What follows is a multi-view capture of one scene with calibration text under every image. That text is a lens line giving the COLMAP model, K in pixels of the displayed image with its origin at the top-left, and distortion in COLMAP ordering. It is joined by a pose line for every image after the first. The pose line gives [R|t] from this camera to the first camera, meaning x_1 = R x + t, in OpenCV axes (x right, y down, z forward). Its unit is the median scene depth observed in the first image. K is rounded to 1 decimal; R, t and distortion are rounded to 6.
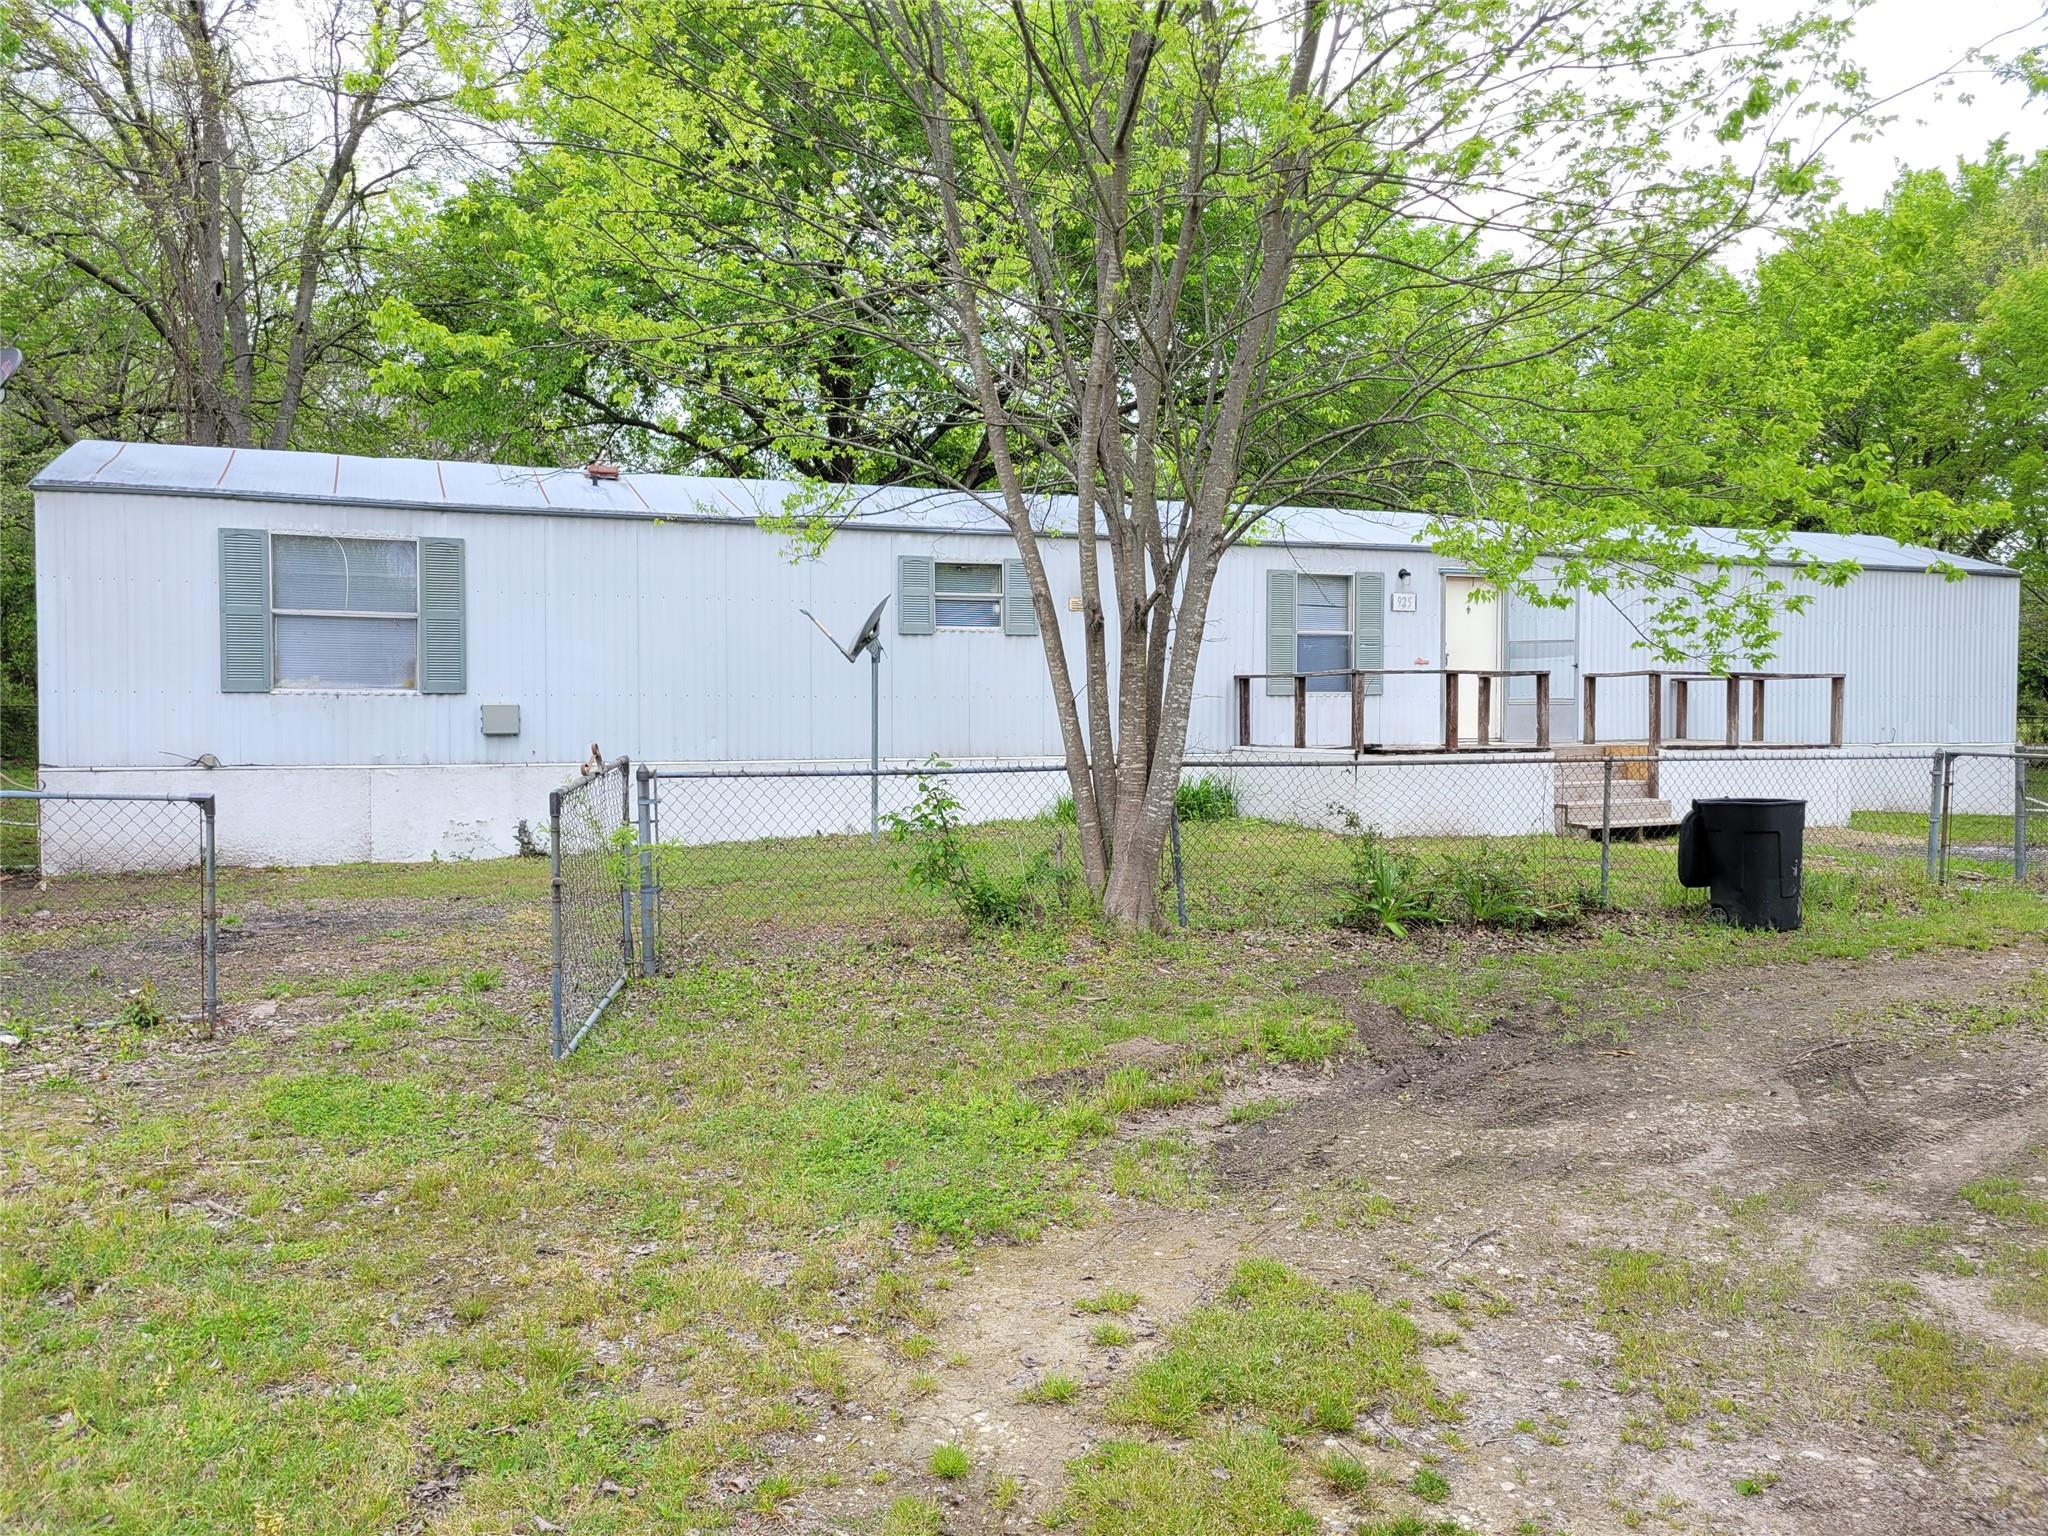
lens RADIAL K [[1522.2, 0, 1024.0], [0, 1522.2, 768.0], [0, 0, 1]] dist [-0.006416, -0.004163]
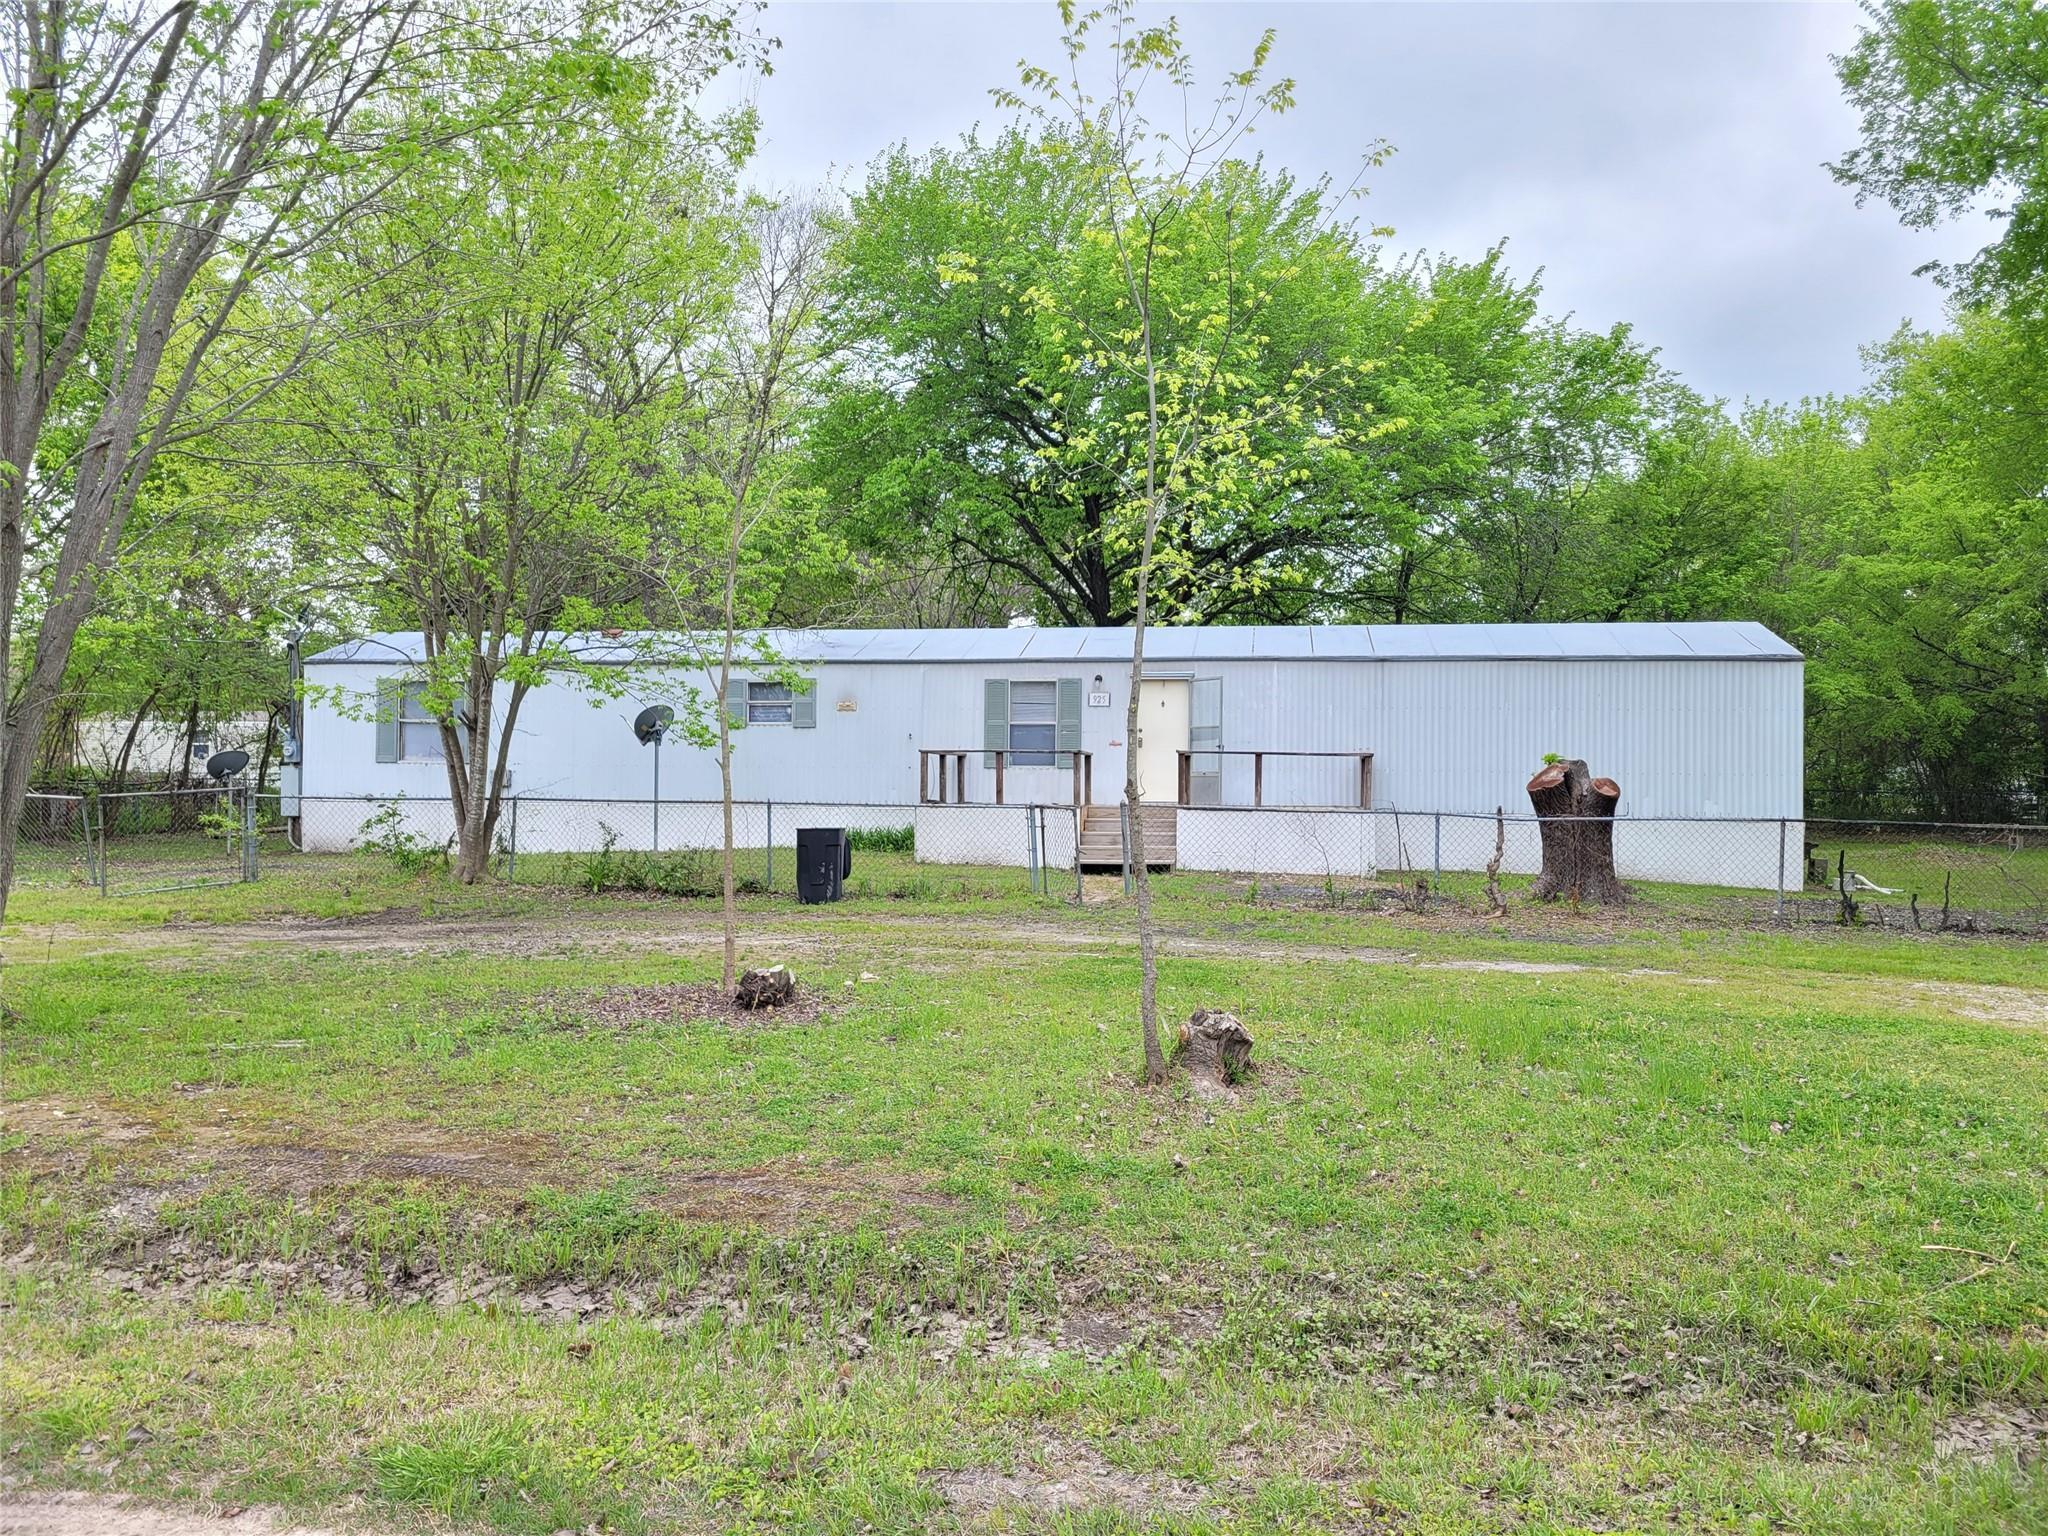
lens RADIAL K [[1522.2, 0, 1024.0], [0, 1522.2, 768.0], [0, 0, 1]] dist [-0.006416, -0.004163]
pose [[0.851813, 0.004090, -0.523831, 1.057313], [-0.032613, 0.998444, -0.045238, 0.016264], [0.522830, 0.055618, 0.850620, -0.198023]]
